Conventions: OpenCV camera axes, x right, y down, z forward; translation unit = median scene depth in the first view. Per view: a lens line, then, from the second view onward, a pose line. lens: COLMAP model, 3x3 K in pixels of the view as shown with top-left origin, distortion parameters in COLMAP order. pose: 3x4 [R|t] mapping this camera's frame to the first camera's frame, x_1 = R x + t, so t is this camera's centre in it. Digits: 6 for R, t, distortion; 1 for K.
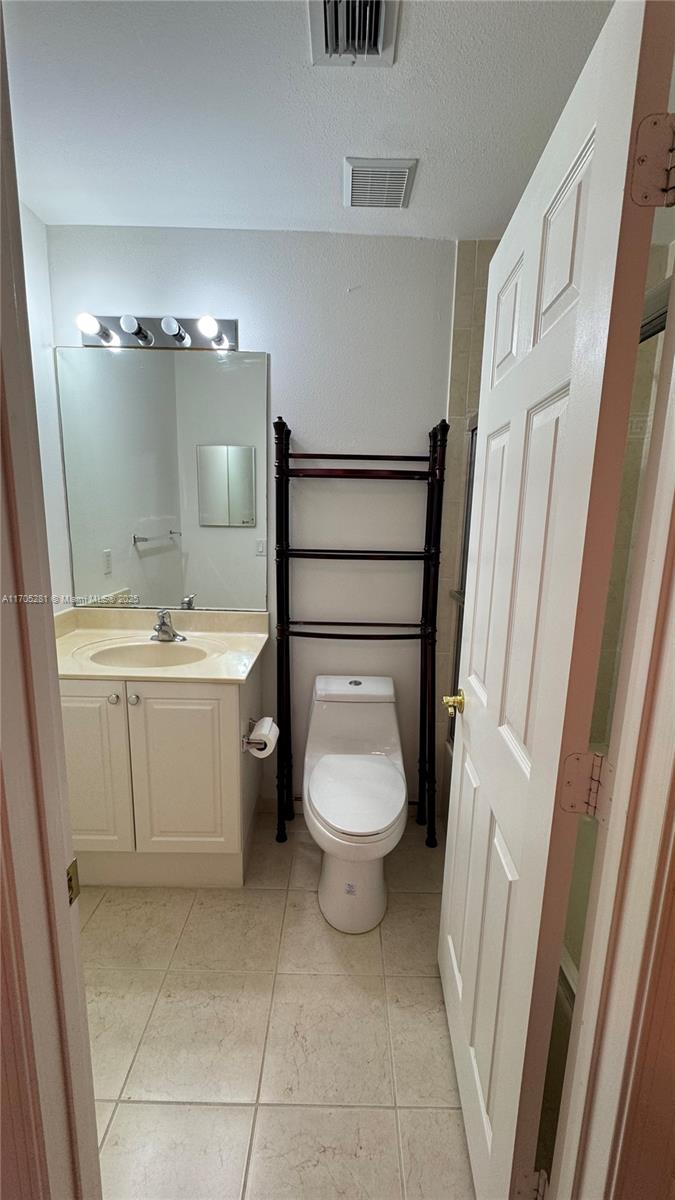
lens RADIAL K [[481.7, 0, 340.3], [0, 481.7, 599.3], [0, 0, 1]] dist [-0.001958, 0.000412]
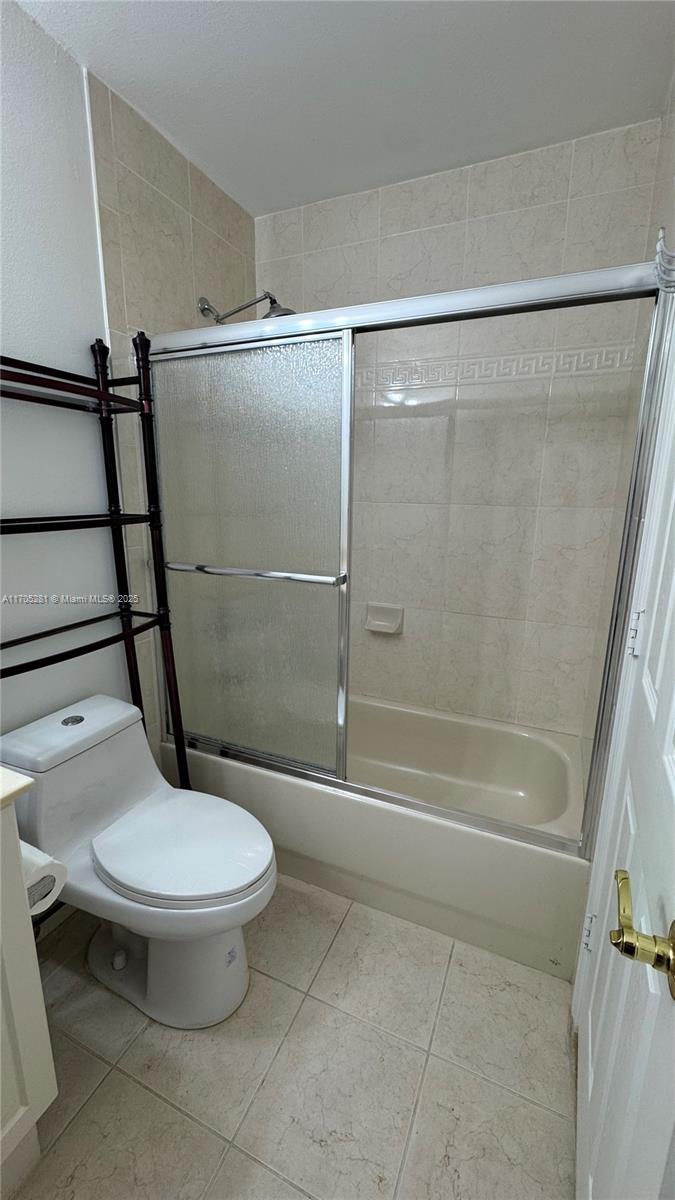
lens RADIAL K [[481.7, 0, 340.3], [0, 481.7, 599.3], [0, 0, 1]] dist [-0.001958, 0.000412]
pose [[0.401332, -0.219178, 0.889322, -0.414846], [0.160849, 0.972723, 0.167144, -0.042816], [-0.901699, 0.075967, 0.425639, 0.425461]]
